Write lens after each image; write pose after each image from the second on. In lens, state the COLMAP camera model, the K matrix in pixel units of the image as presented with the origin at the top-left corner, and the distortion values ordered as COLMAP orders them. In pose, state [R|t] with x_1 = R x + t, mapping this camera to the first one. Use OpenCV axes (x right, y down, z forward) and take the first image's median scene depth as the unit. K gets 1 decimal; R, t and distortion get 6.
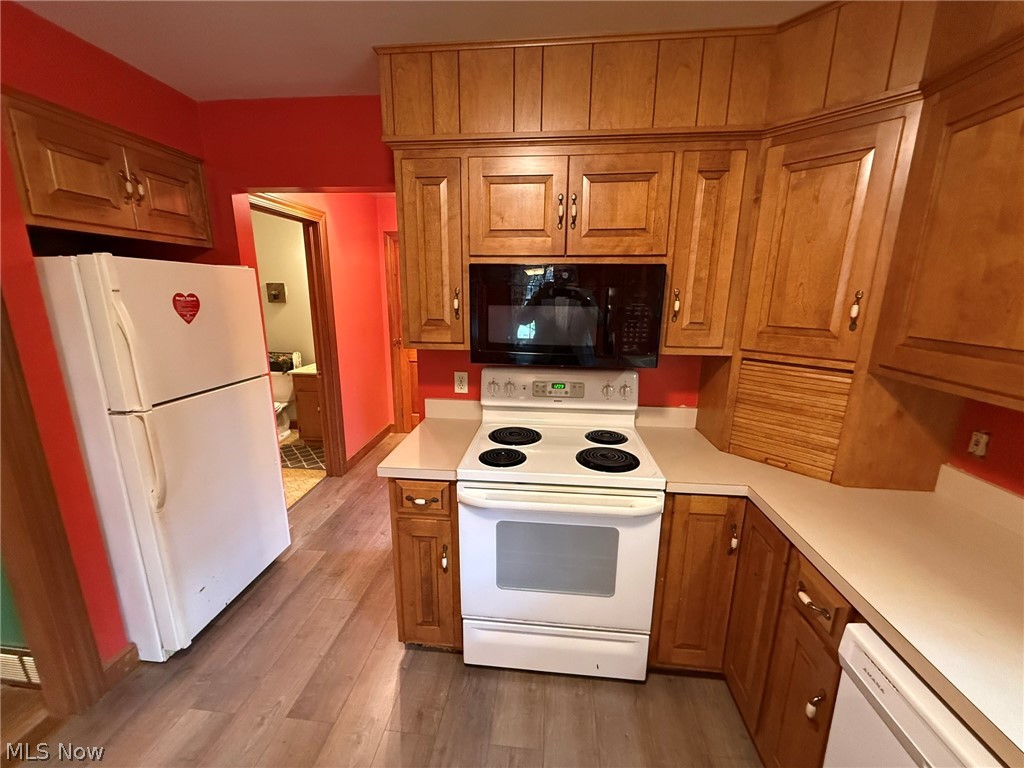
lens RADIAL K [[406.6, 0, 510.4], [0, 406.6, 384.9], [0, 0, 1]] dist [-0.000548, -0.000125]
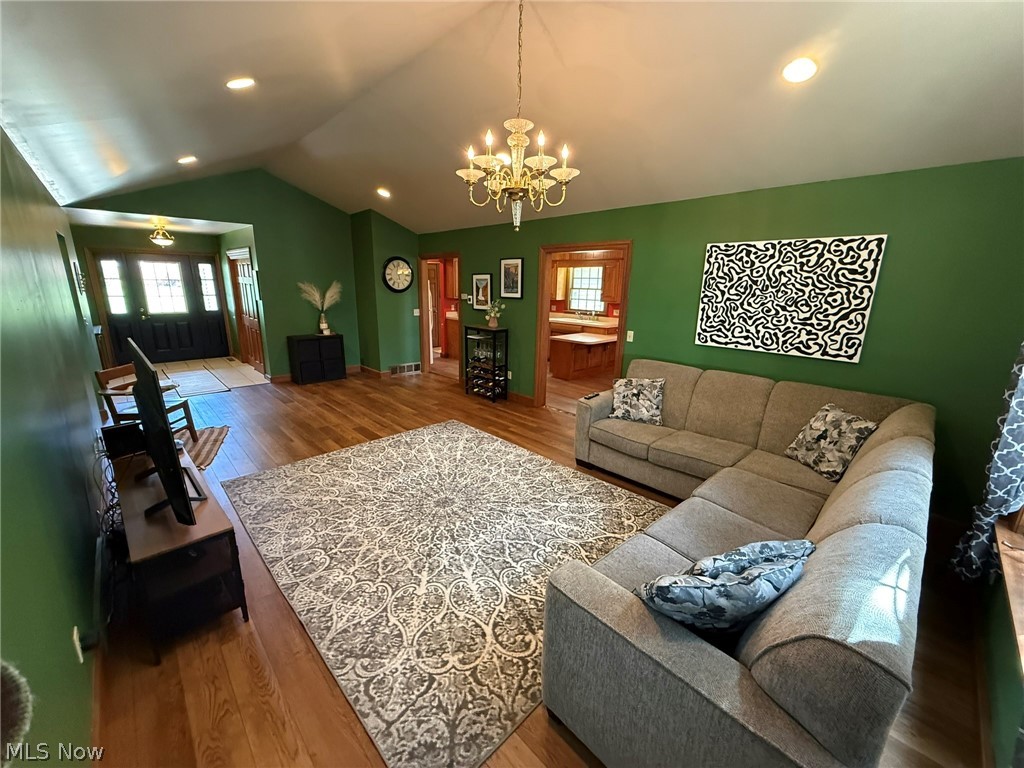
lens RADIAL K [[406.6, 0, 509.0], [0, 406.6, 383.3], [0, 0, 1]] dist [-0.000548, -0.000125]
pose [[0.651256, -0.183425, 0.736356, -4.173683], [0.157761, 0.981873, 0.105054, 0.579952], [-0.742278, 0.047751, 0.668388, -3.106406]]
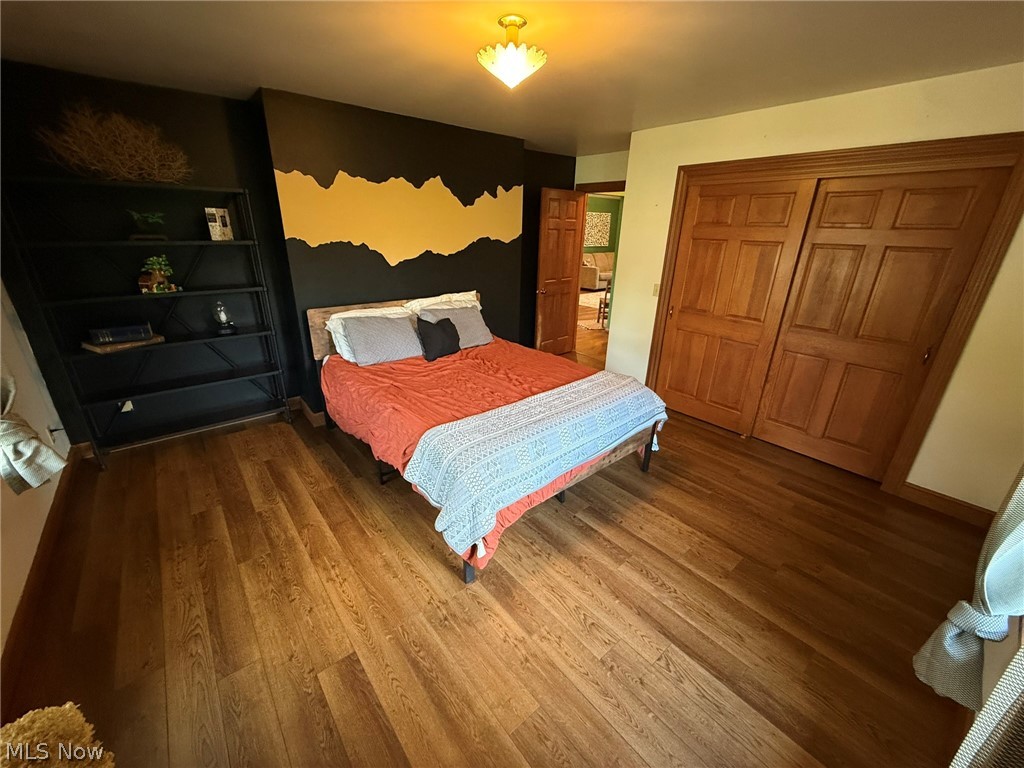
lens RADIAL K [[406.6, 0, 513.1], [0, 406.6, 383.2], [0, 0, 1]] dist [-0.000548, -0.000125]
pose [[-0.716298, -0.275104, 0.641276, -6.170018], [0.125918, 0.852958, 0.506564, -1.052247], [-0.686339, 0.443599, -0.576332, 4.157728]]
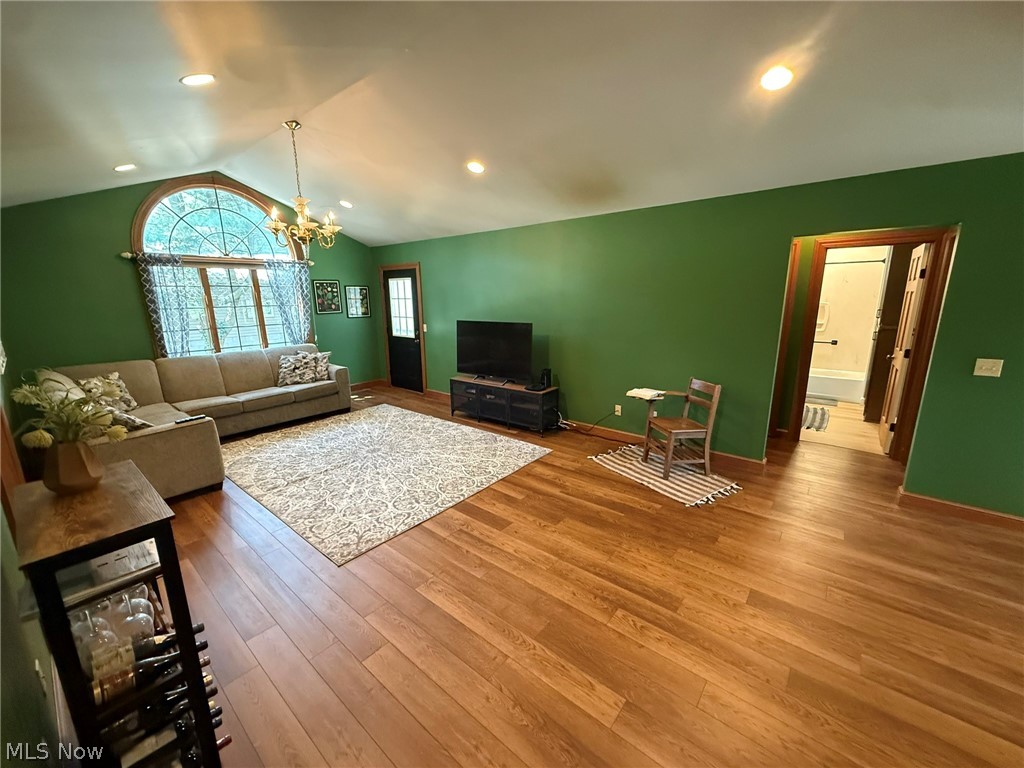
lens RADIAL K [[406.6, 0, 510.0], [0, 406.6, 384.7], [0, 0, 1]] dist [-0.000548, -0.000125]
pose [[-0.560130, 0.178811, -0.808877, -1.254623], [-0.176643, 0.928190, 0.327508, -0.212047], [0.809353, 0.326329, -0.488321, 0.603003]]
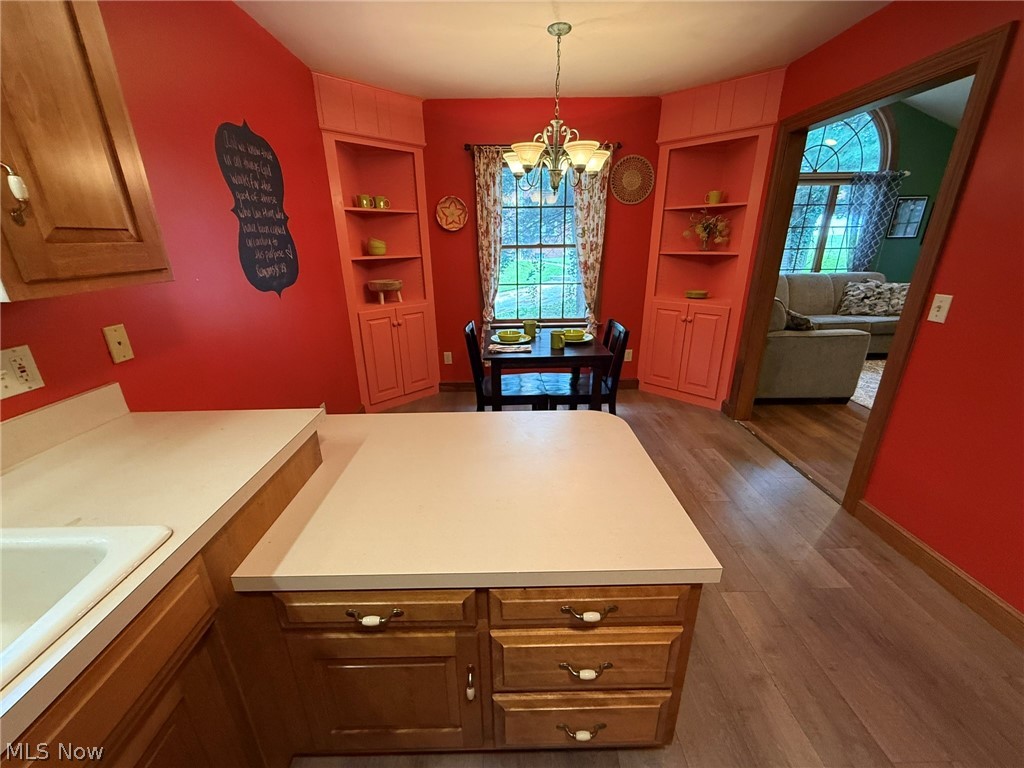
lens RADIAL K [[406.6, 0, 509.4], [0, 406.6, 384.4], [0, 0, 1]] dist [-0.000548, -0.000125]
pose [[-0.993477, 0.039253, -0.107067, 0.086059], [-0.024361, 0.844162, 0.535534, 0.095188], [0.111403, 0.534649, -0.837699, 0.007757]]
